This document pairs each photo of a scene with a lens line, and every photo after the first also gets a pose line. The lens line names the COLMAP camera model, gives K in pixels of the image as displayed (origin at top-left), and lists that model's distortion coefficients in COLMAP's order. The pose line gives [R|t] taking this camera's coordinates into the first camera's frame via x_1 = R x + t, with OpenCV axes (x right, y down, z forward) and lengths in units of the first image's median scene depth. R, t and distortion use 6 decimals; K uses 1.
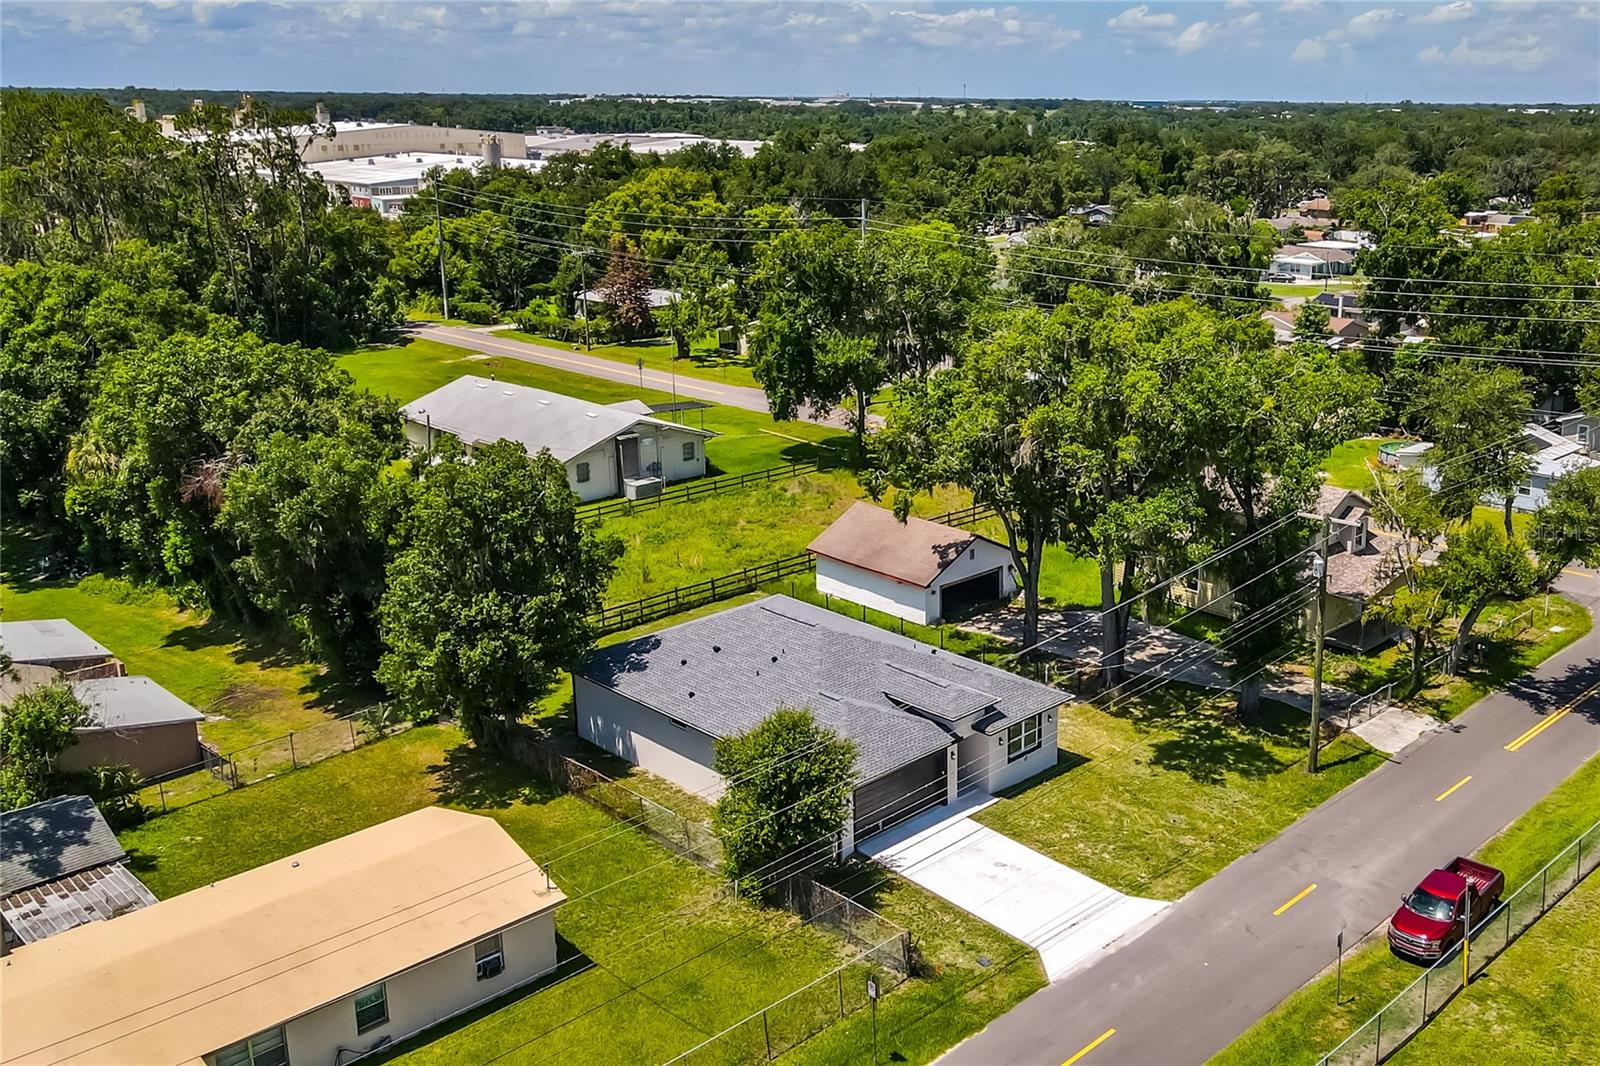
lens RADIAL K [[1473.3, 0, 923.9], [0, 1473.3, 531.7], [0, 0, 1]] dist [-0.032901, 0.145080]
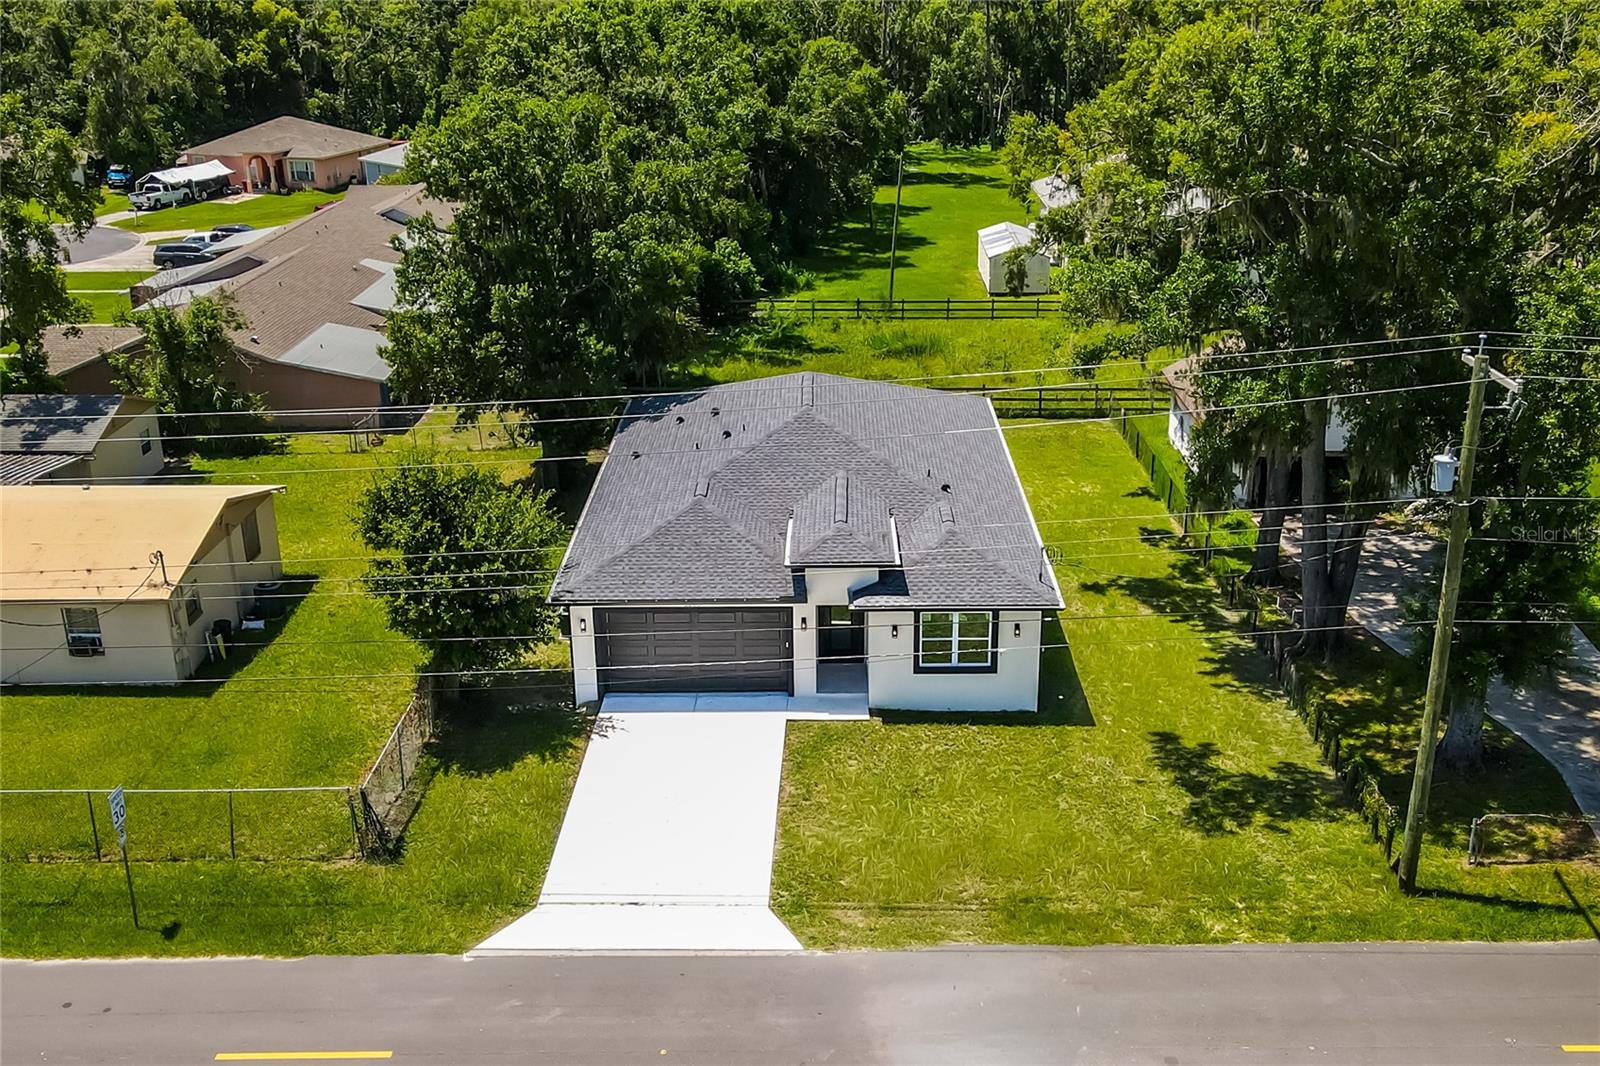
lens RADIAL K [[1499.8, 0, 800.0], [0, 1499.8, 533.0], [0, 0, 1]] dist [0.043781, 0.002990]
pose [[0.682823, 0.248176, -0.687140, 0.356680], [-0.189953, 0.968497, 0.161034, 0.004336], [0.705458, 0.020567, 0.708454, 0.401132]]
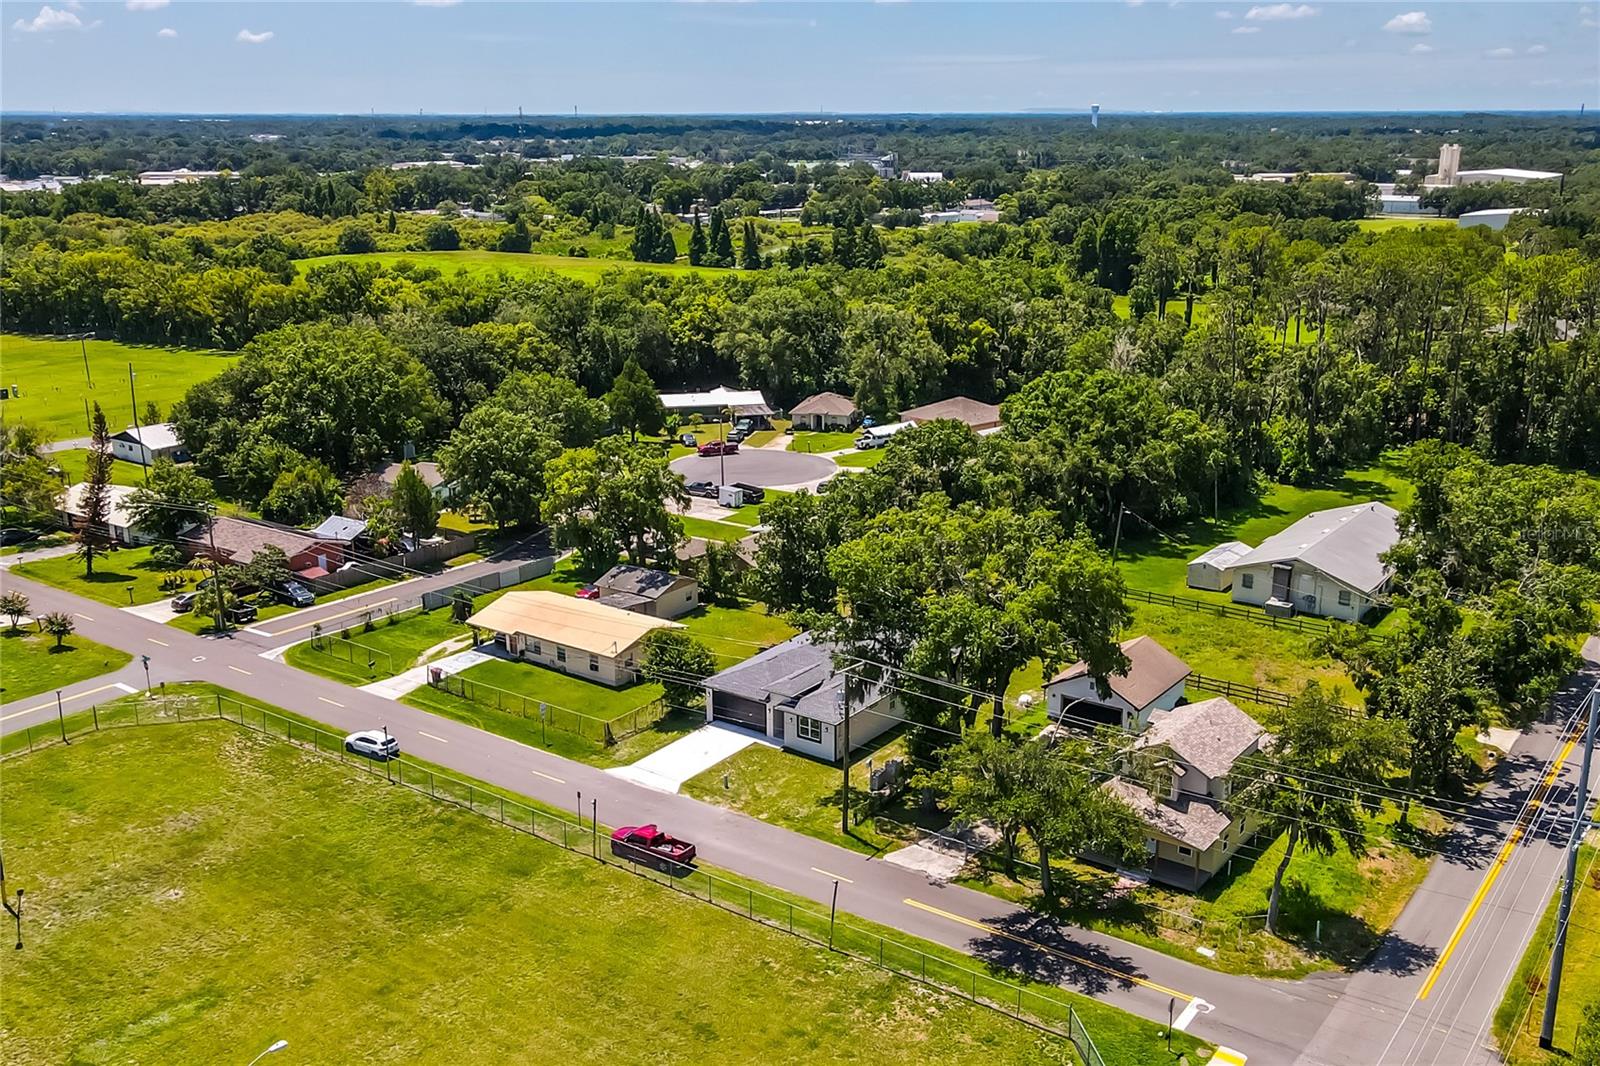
lens RADIAL K [[1473.3, 0, 923.9], [0, 1473.3, 531.7], [0, 0, 1]] dist [-0.032901, 0.145080]
pose [[0.180087, 0.260019, -0.948662, 1.340708], [-0.277483, 0.938690, 0.204610, -0.377381], [0.943701, 0.226390, 0.241197, 0.522112]]
